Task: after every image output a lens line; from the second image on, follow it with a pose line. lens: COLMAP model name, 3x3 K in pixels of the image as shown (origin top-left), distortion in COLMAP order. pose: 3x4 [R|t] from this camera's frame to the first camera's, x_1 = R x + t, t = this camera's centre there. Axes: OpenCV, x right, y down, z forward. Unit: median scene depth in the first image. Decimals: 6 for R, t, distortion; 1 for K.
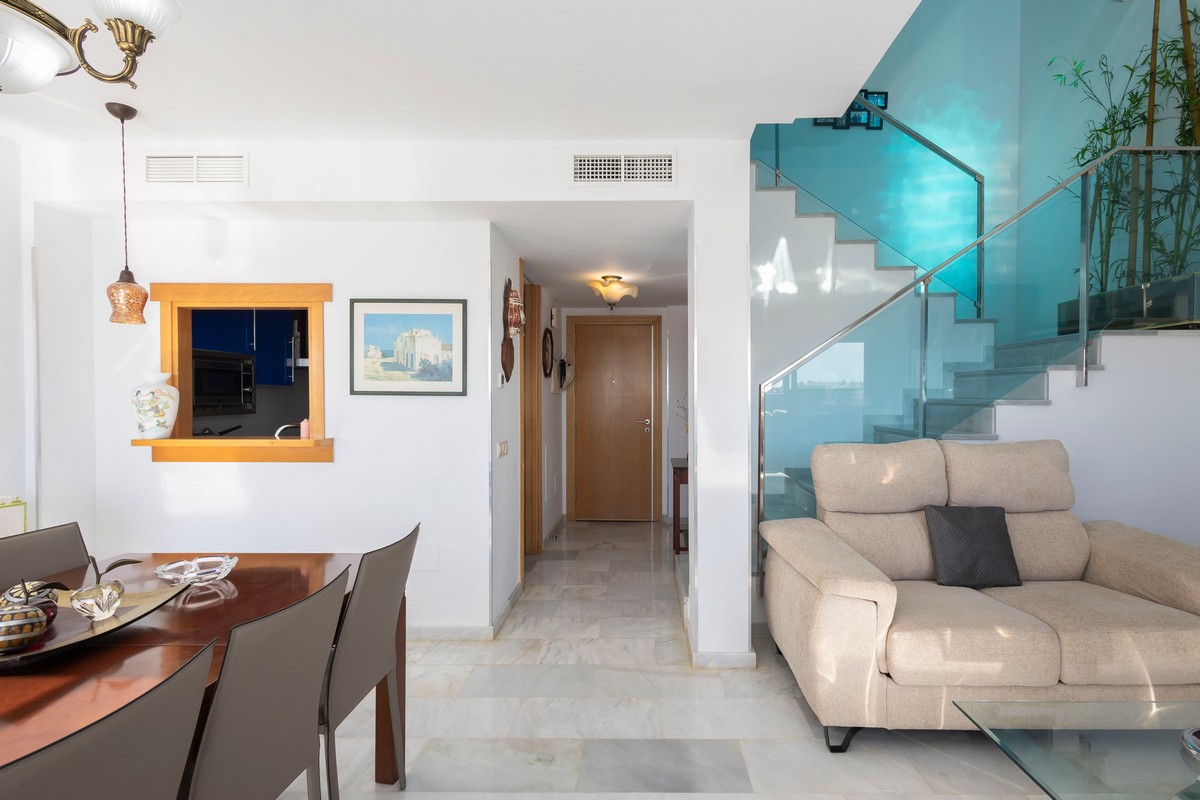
lens RADIAL K [[562.2, 0, 601.5], [0, 562.2, 418.8], [0, 0, 1]] dist [0.013632, -0.000262]
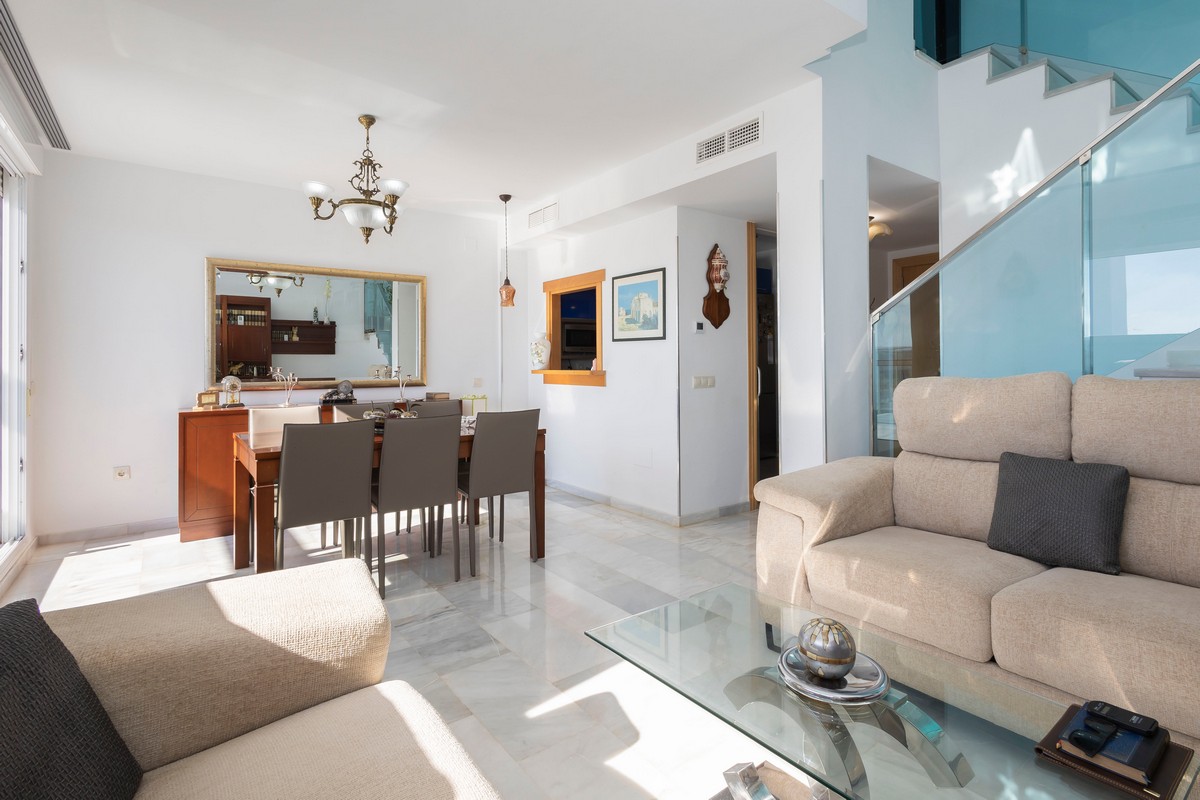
lens RADIAL K [[575.8, 0, 612.0], [0, 575.8, 382.8], [0, 0, 1]] dist [0.022605, -0.006177]
pose [[0.624488, 0.022348, -0.780714, 0.760179], [-0.023318, 0.999678, 0.009964, 0.052124], [0.780686, 0.011982, 0.624809, 0.046105]]
